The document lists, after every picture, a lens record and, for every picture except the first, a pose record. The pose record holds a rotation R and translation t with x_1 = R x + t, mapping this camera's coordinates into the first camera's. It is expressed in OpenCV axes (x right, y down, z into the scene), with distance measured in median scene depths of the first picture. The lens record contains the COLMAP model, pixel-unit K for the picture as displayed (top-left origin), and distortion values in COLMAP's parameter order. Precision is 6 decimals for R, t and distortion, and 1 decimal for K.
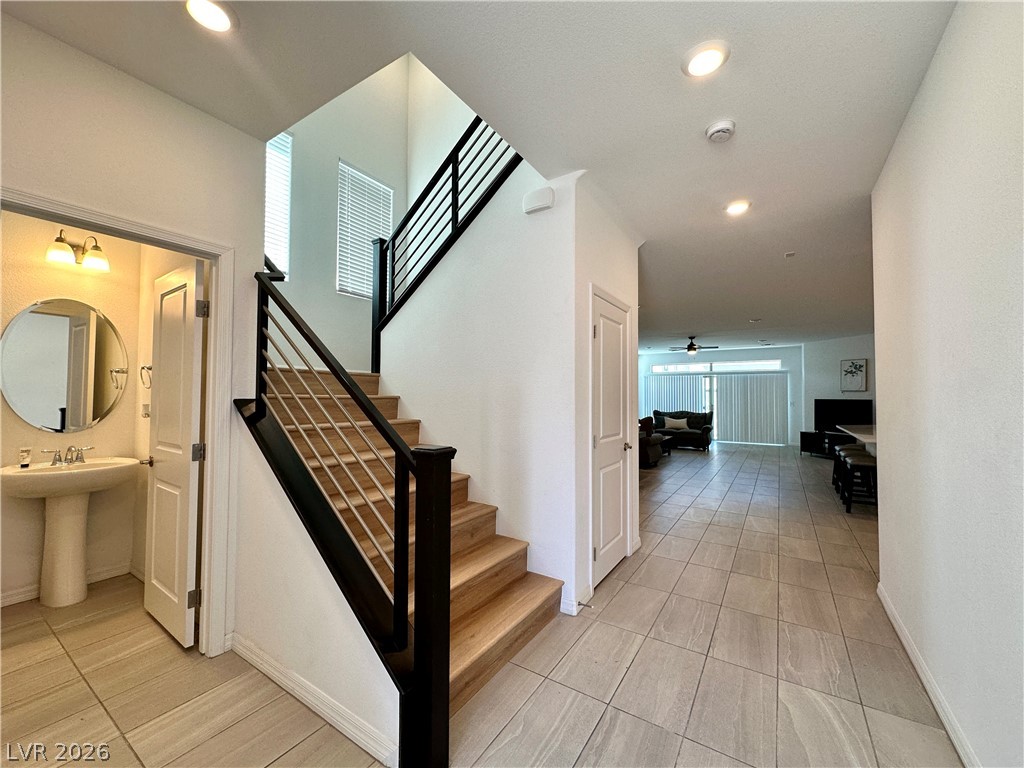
lens RADIAL K [[408.9, 0, 516.3], [0, 408.9, 386.5], [0, 0, 1]] dist [-0.004282, -0.000066]
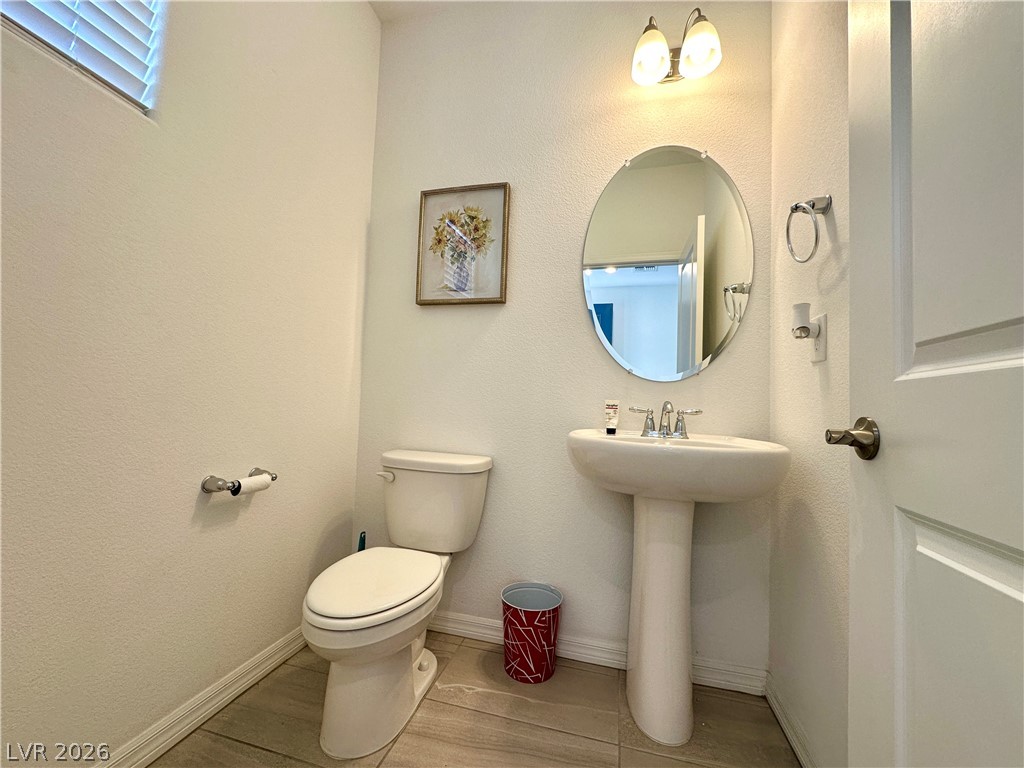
lens RADIAL K [[408.9, 0, 515.3], [0, 408.9, 384.2], [0, 0, 1]] dist [-0.004282, -0.000066]
pose [[0.314795, -0.038638, -0.948373, -0.661171], [-0.009410, 0.998995, -0.043824, 0.148356], [0.949113, 0.022720, 0.314115, 0.652244]]
